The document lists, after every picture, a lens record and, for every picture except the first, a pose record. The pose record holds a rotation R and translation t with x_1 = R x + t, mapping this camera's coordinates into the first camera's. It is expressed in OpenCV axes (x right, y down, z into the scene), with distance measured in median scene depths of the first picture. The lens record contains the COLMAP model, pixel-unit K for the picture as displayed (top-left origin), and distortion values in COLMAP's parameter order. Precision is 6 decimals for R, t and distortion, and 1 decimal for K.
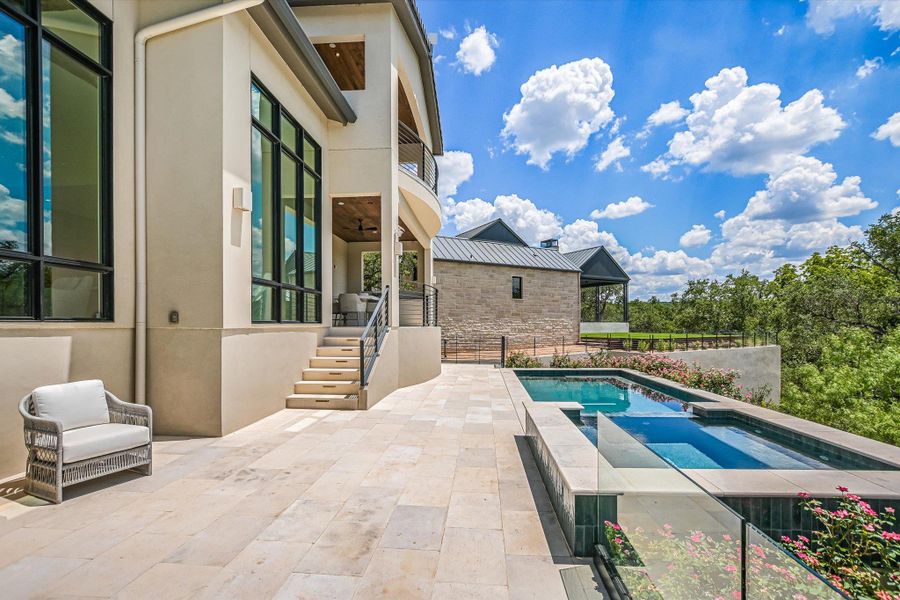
lens RADIAL K [[402.5, 0, 469.0], [0, 402.5, 327.1], [0, 0, 1]] dist [-0.014695, 0.002564]
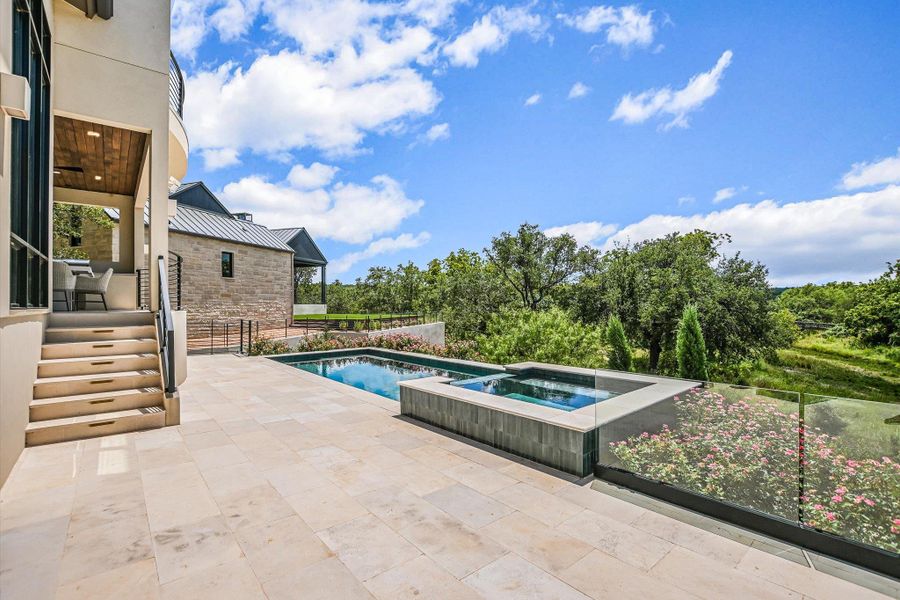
lens RADIAL K [[402.5, 0, 449.7], [0, 402.5, 300.1], [0, 0, 1]] dist [-0.014695, 0.002564]
pose [[0.733446, 0.006121, 0.679720, -0.118690], [0.008322, 0.999804, -0.017984, -0.001523], [-0.679697, 0.018847, 0.733251, 0.036240]]
